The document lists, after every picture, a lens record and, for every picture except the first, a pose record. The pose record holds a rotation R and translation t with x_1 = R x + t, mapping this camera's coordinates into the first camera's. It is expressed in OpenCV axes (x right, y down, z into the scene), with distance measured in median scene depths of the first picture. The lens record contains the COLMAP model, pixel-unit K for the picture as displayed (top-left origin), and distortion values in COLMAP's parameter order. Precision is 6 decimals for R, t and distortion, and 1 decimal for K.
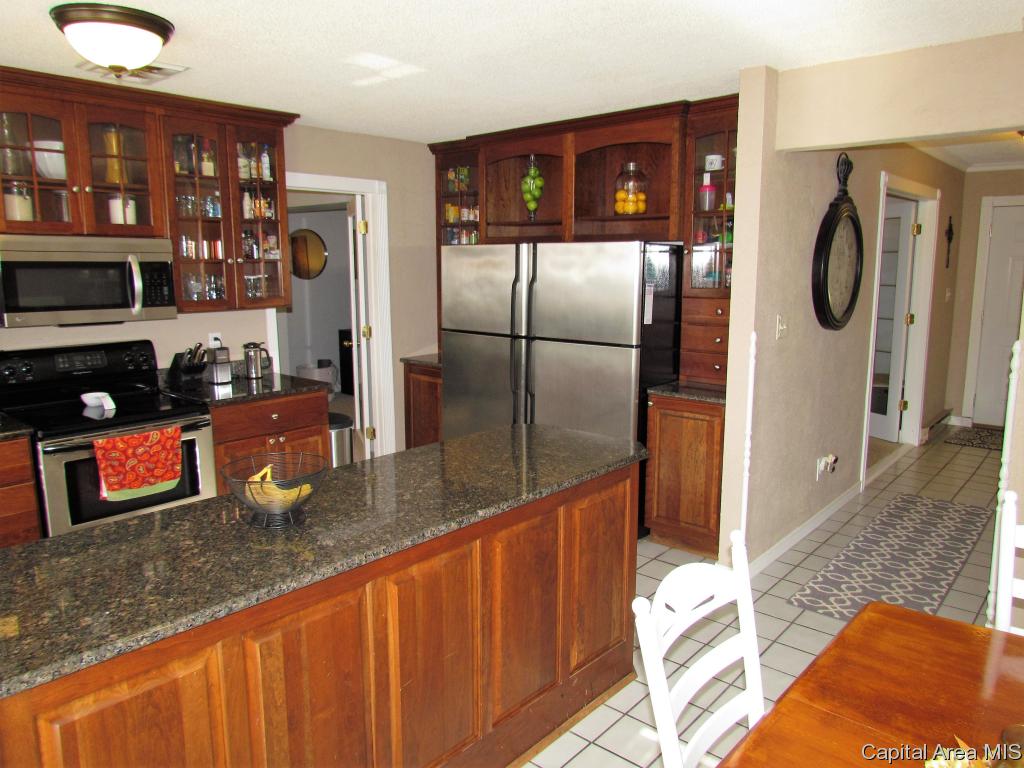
lens RADIAL K [[732.4, 0, 516.1], [0, 732.4, 380.4], [0, 0, 1]] dist [-0.010529, -0.002773]
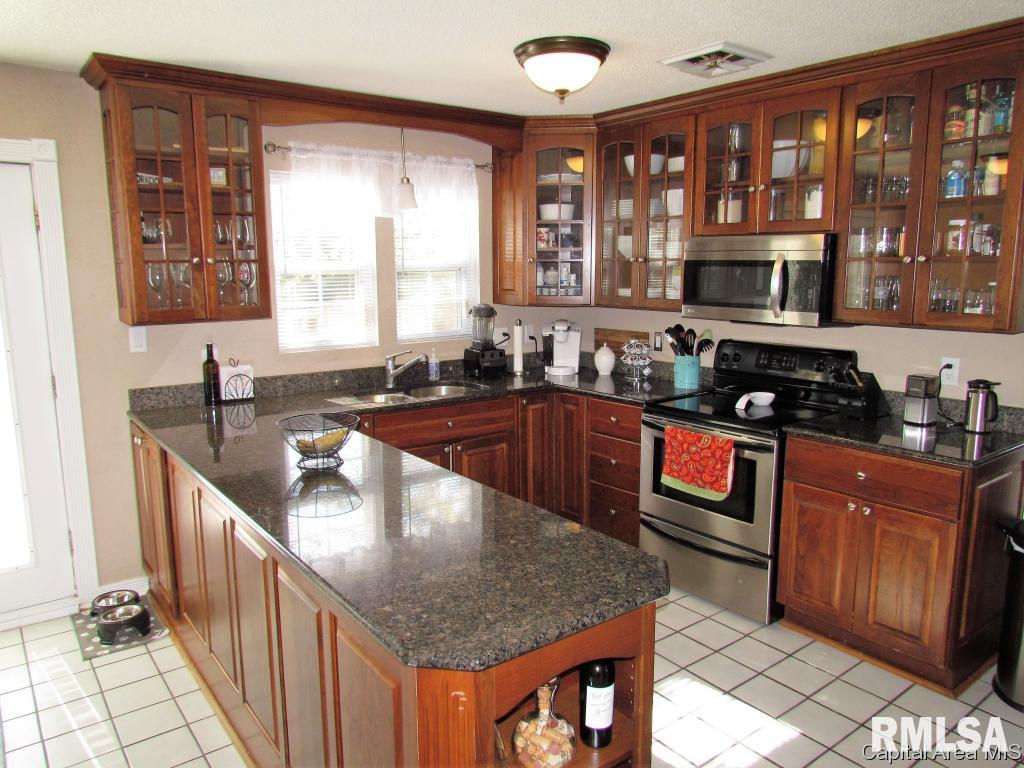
lens RADIAL K [[732.4, 0, 516.1], [0, 732.4, 380.4], [0, 0, 1]] dist [-0.010529, -0.002773]
pose [[-0.200483, 0.157129, -0.967015, 0.491492], [-0.150878, 0.970327, 0.188948, -0.148490], [0.968010, 0.183782, -0.170826, 0.914055]]
